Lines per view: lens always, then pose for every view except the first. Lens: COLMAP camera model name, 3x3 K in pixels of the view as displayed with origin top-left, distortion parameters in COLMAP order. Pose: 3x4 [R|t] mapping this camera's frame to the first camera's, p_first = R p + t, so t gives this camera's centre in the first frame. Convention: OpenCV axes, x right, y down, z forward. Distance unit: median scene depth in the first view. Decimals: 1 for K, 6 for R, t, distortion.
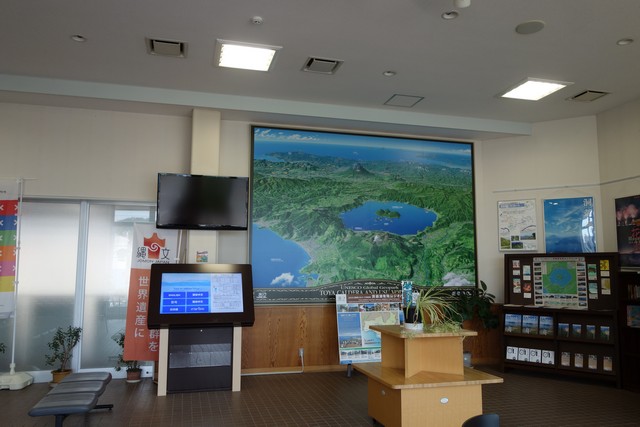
lens RADIAL K [[503.2, 0, 321.1], [0, 503.2, 214.4], [0, 0, 1]] dist [0.003980, -0.007401]
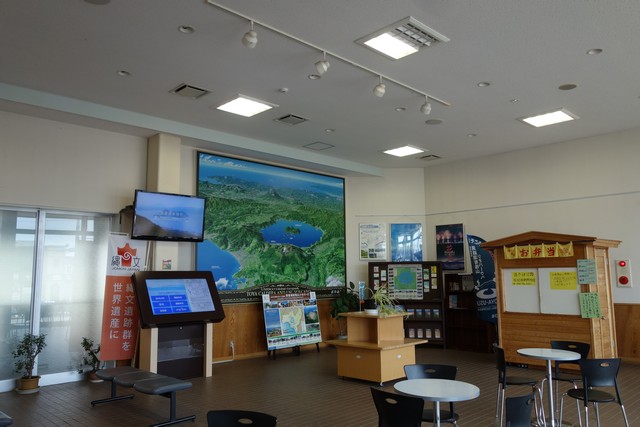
lens RADIAL K [[503.2, 0, 318.0], [0, 503.2, 212.7], [0, 0, 1]] dist [0.003980, -0.007401]
pose [[0.872737, 0.047602, 0.485865, -0.459472], [-0.040272, 0.998863, -0.025522, -0.016621], [-0.486527, 0.002707, 0.873661, -0.149339]]
